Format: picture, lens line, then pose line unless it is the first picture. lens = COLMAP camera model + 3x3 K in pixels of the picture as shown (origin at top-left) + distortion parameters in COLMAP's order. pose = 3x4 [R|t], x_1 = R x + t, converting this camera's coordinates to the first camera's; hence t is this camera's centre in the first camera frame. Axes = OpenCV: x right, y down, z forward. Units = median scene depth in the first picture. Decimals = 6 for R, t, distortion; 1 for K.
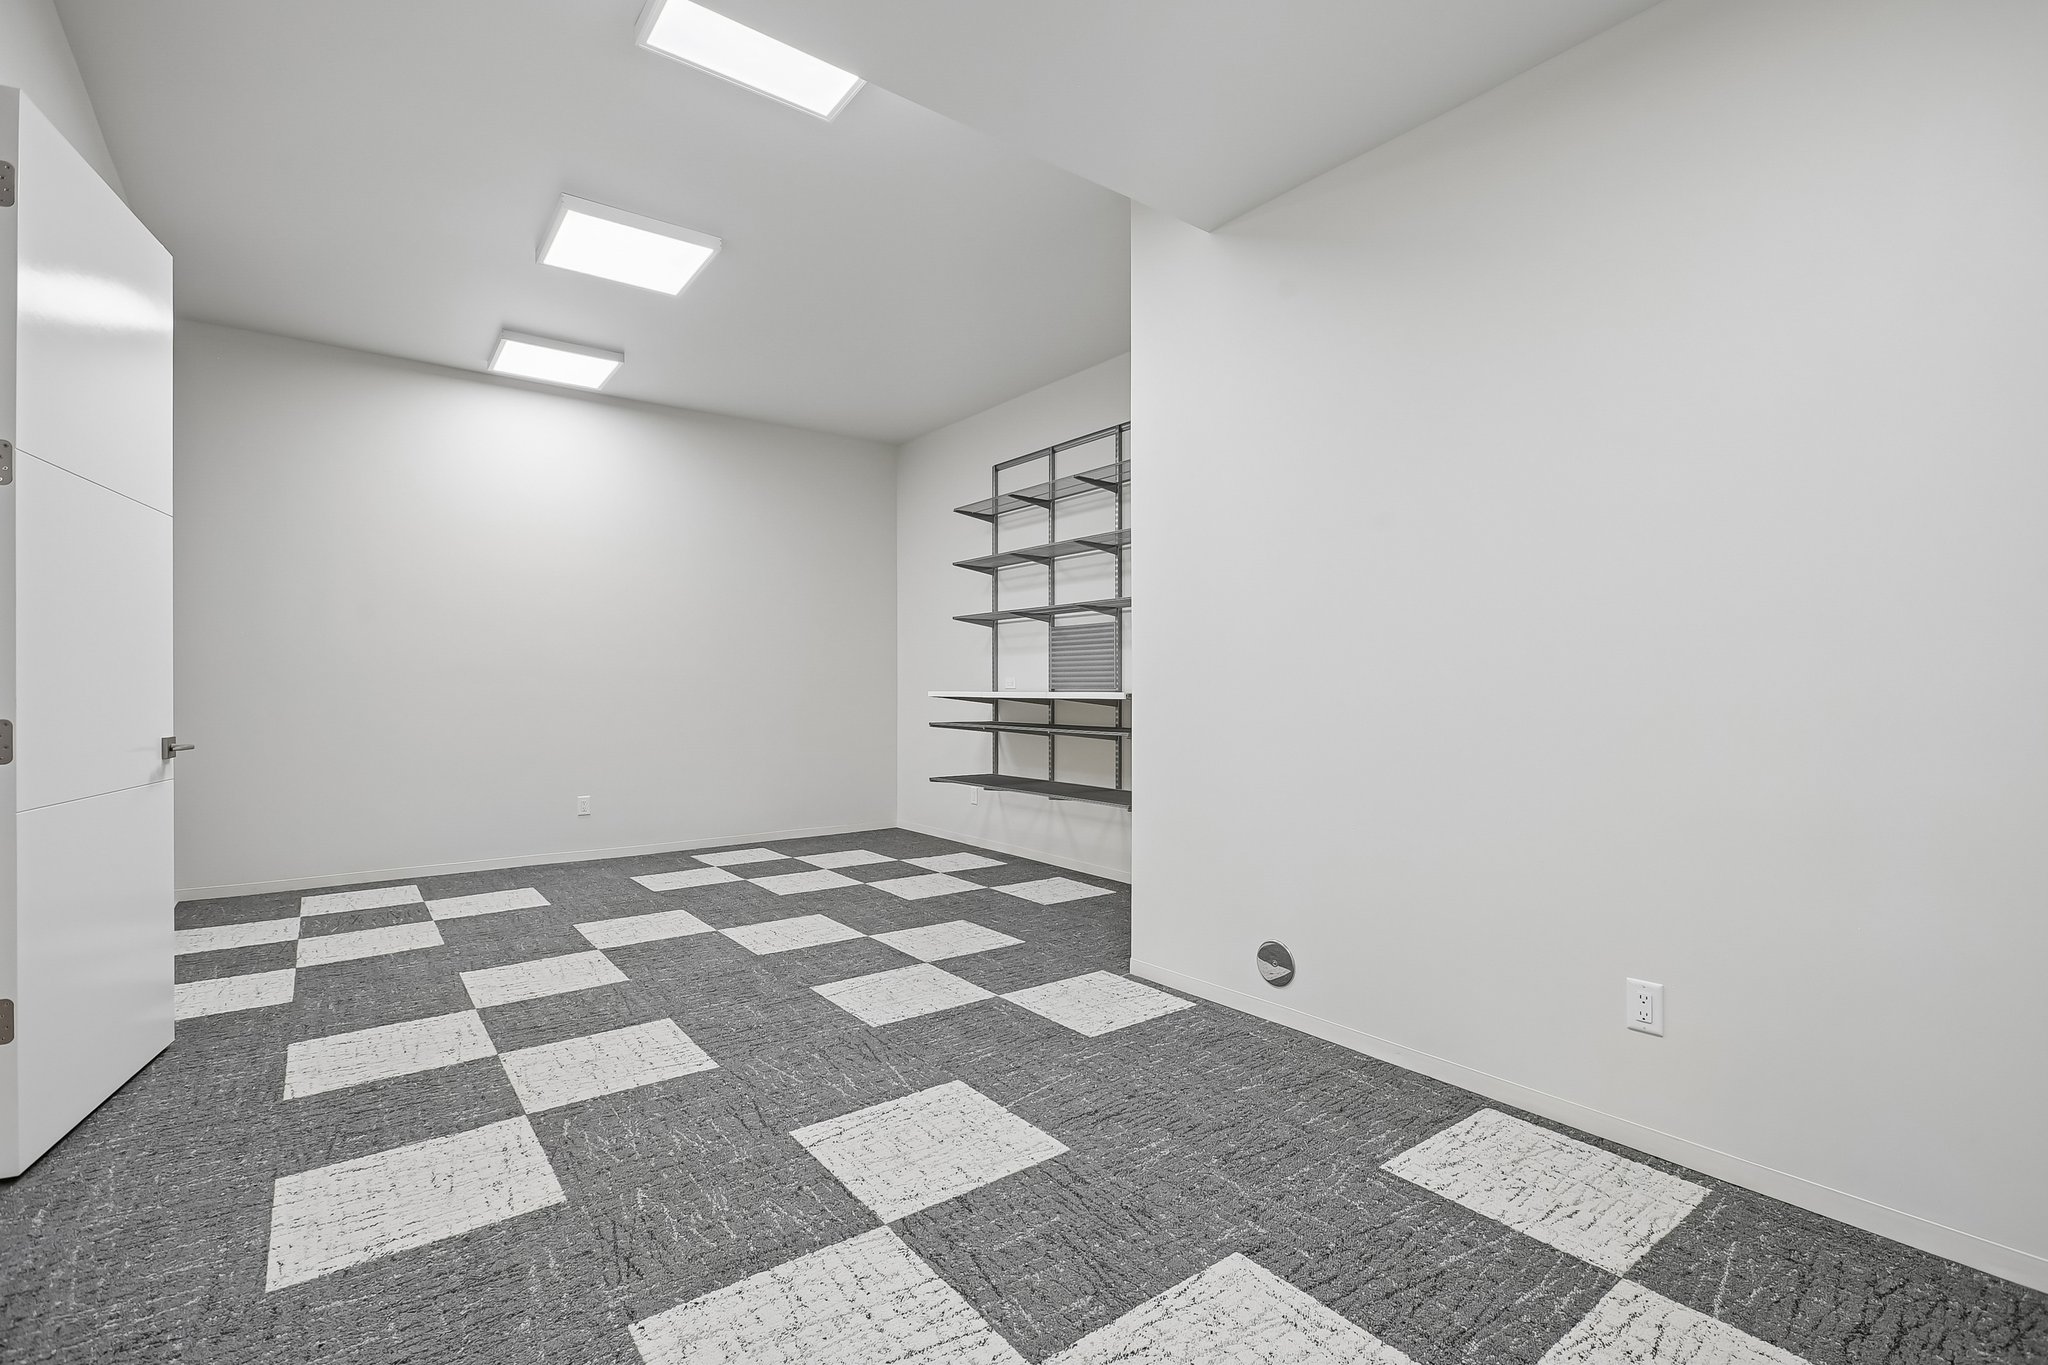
lens RADIAL K [[932.6, 0, 1019.6], [0, 932.6, 685.6], [0, 0, 1]] dist [-0.001493, -0.000686]
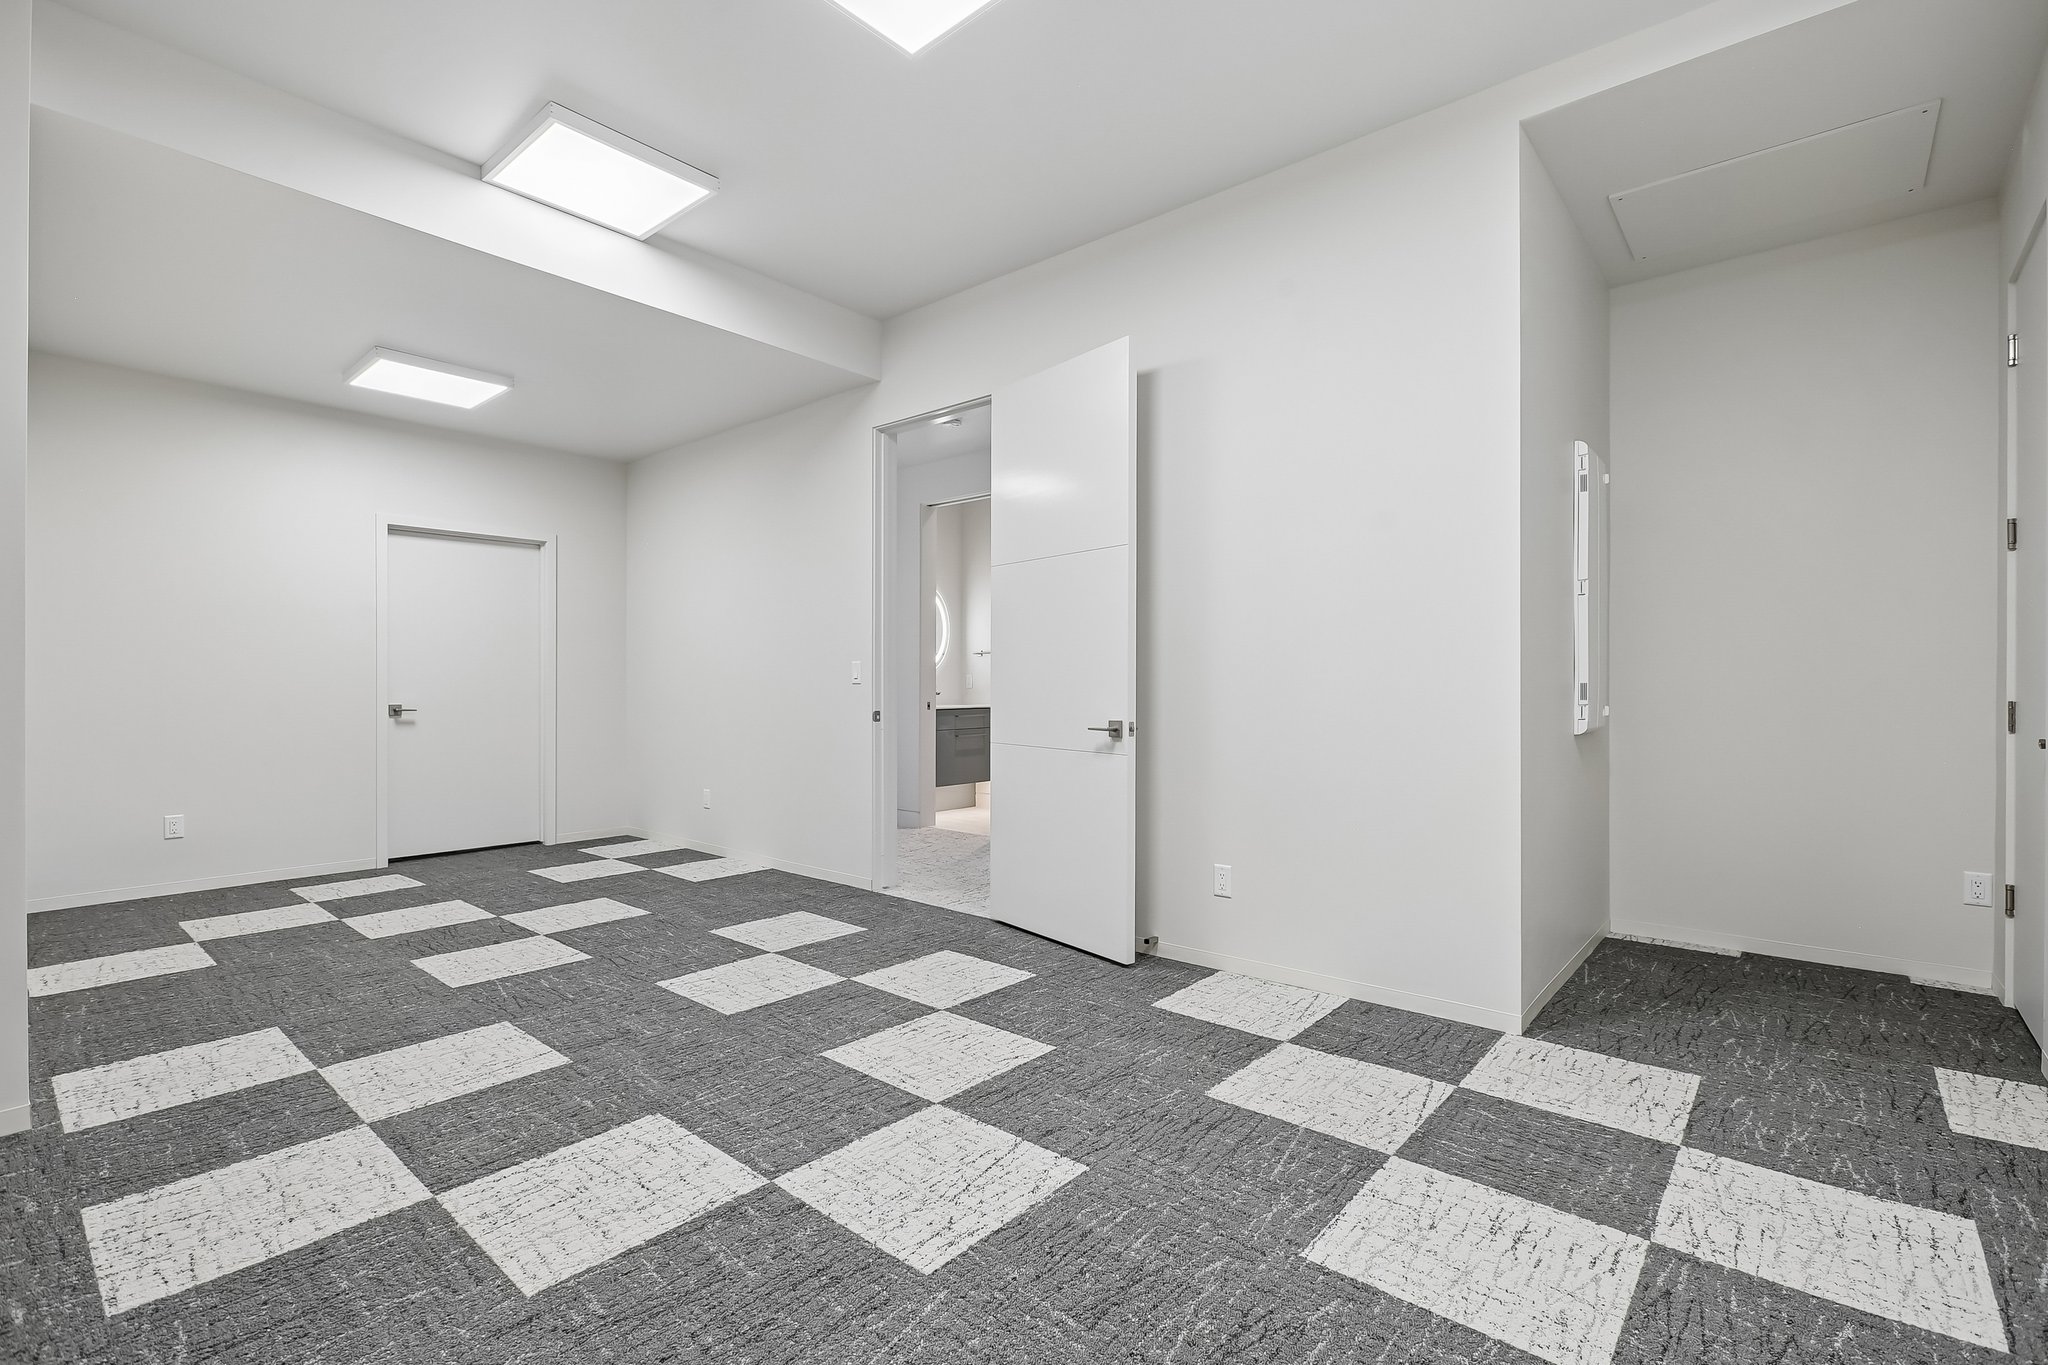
lens RADIAL K [[932.6, 0, 1034.0], [0, 932.6, 687.2], [0, 0, 1]] dist [-0.001493, -0.000686]
pose [[-0.976533, 0.001944, -0.215360, -0.470038], [0.002300, 0.999996, -0.001399, 0.008459], [0.215356, -0.001862, -0.976534, 1.994224]]
